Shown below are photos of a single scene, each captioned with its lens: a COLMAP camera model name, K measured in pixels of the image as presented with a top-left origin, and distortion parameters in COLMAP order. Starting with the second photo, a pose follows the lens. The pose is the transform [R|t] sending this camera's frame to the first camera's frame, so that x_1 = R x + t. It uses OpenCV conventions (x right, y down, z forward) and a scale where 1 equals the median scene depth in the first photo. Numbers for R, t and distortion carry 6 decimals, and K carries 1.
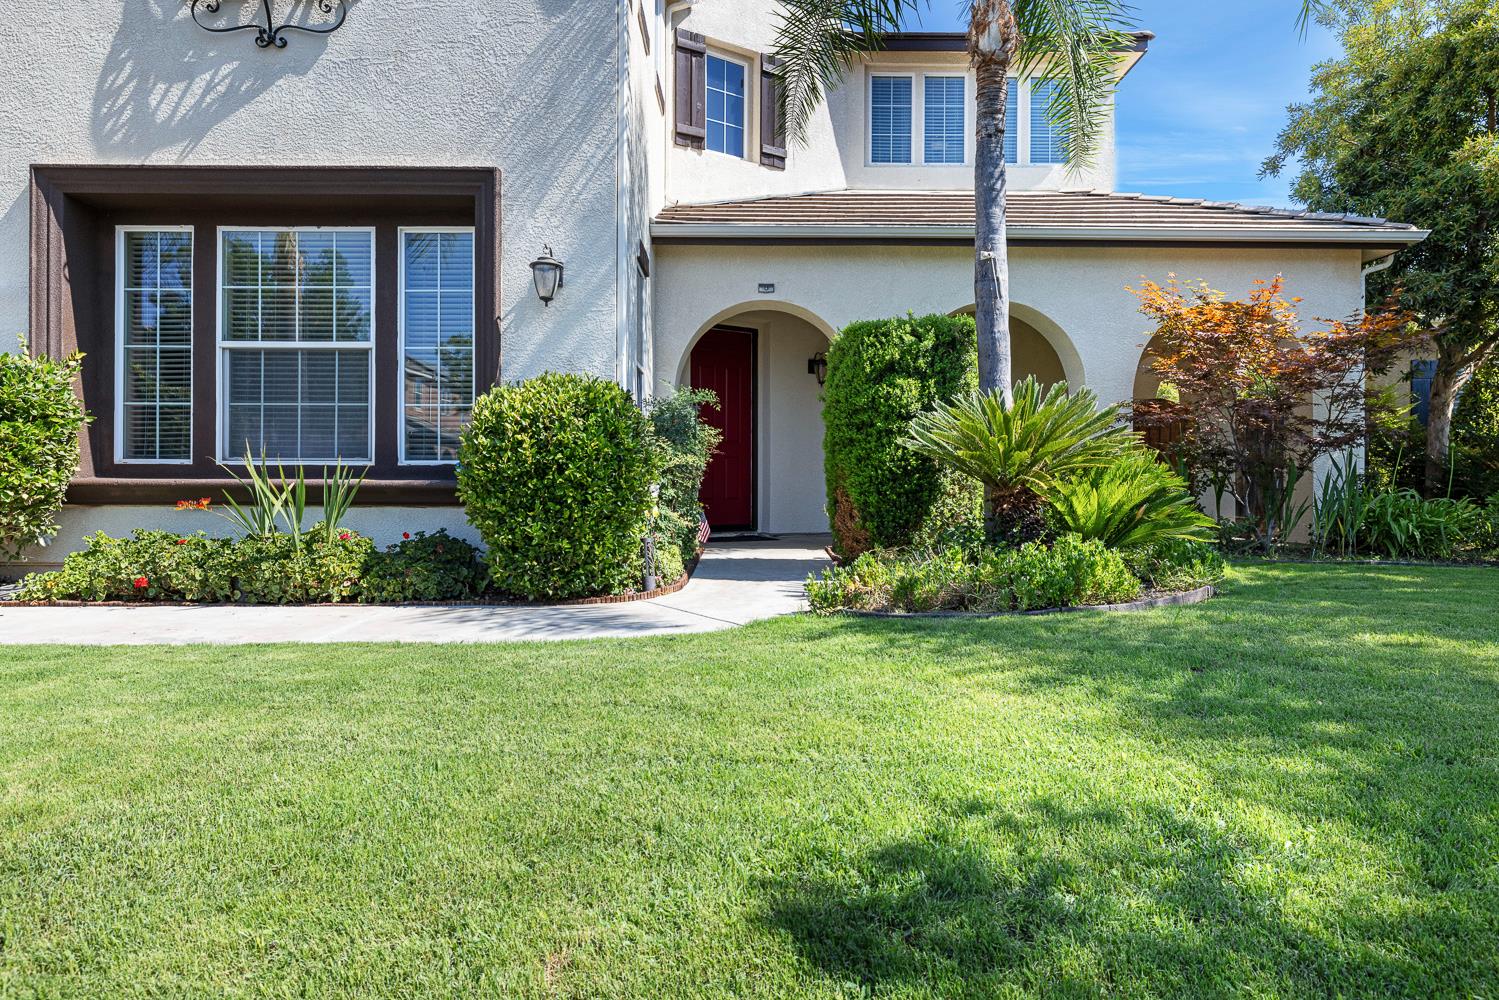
lens RADIAL K [[843.0, 0, 742.2], [0, 843.0, 492.6], [0, 0, 1]] dist [0.002408, 0.003502]
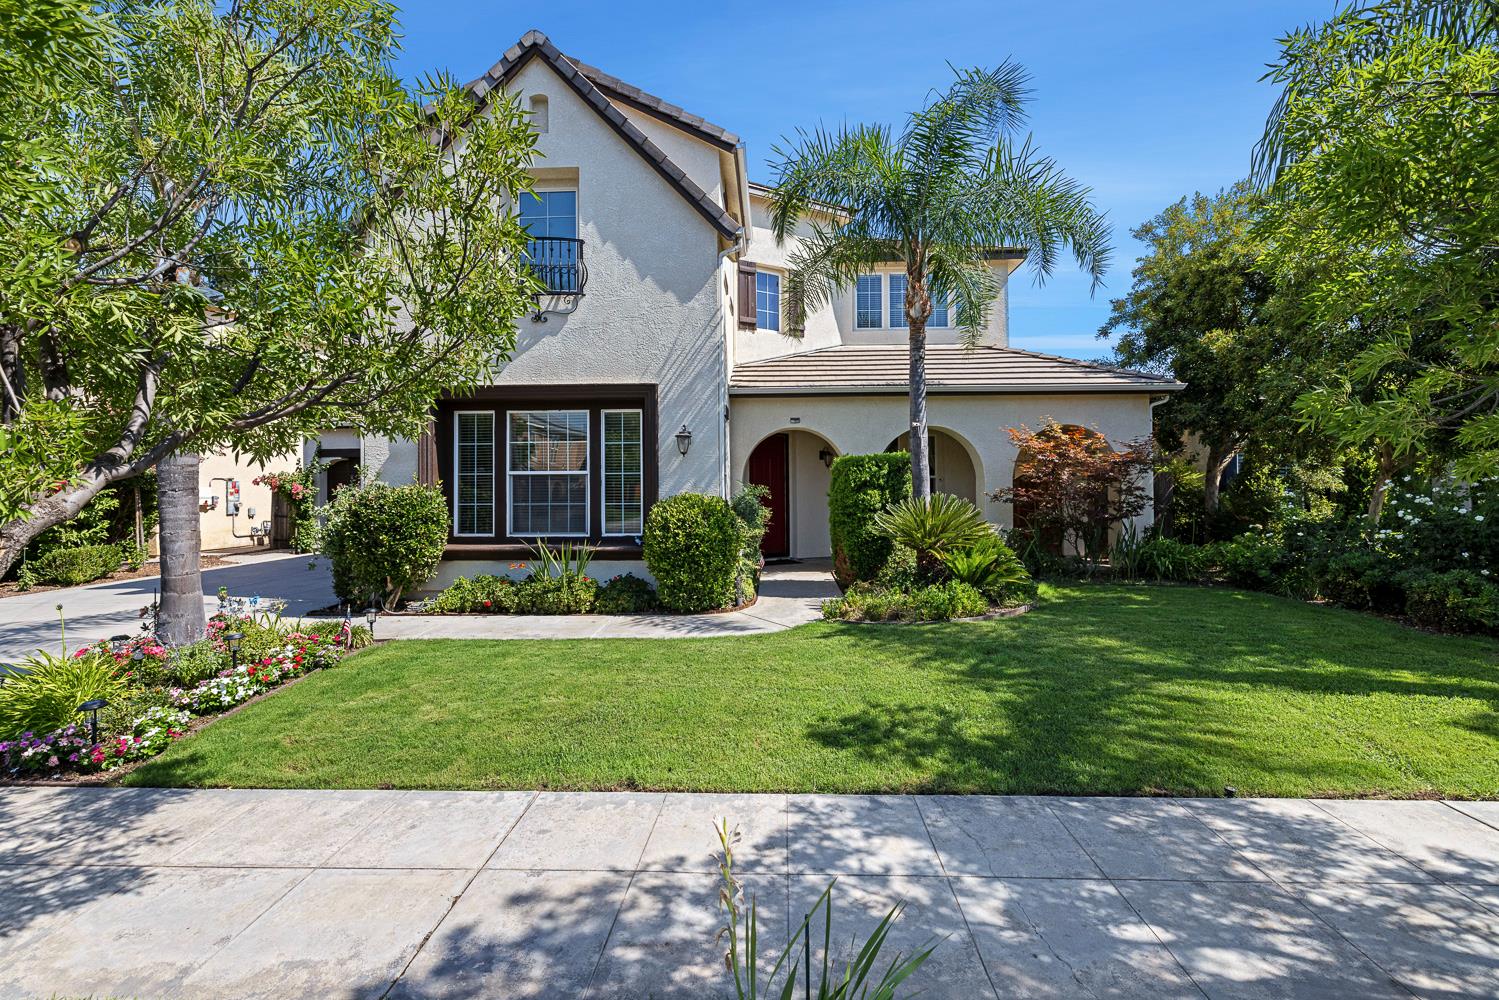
lens RADIAL K [[640.8, 0, 742.8], [0, 640.8, 487.2], [0, 0, 1]] dist [0.006863, 0.000502]
pose [[0.999169, -0.009284, -0.039683, -0.038416], [0.008741, 0.999866, -0.013847, -0.125341], [0.039806, 0.013489, 0.999116, -0.438084]]
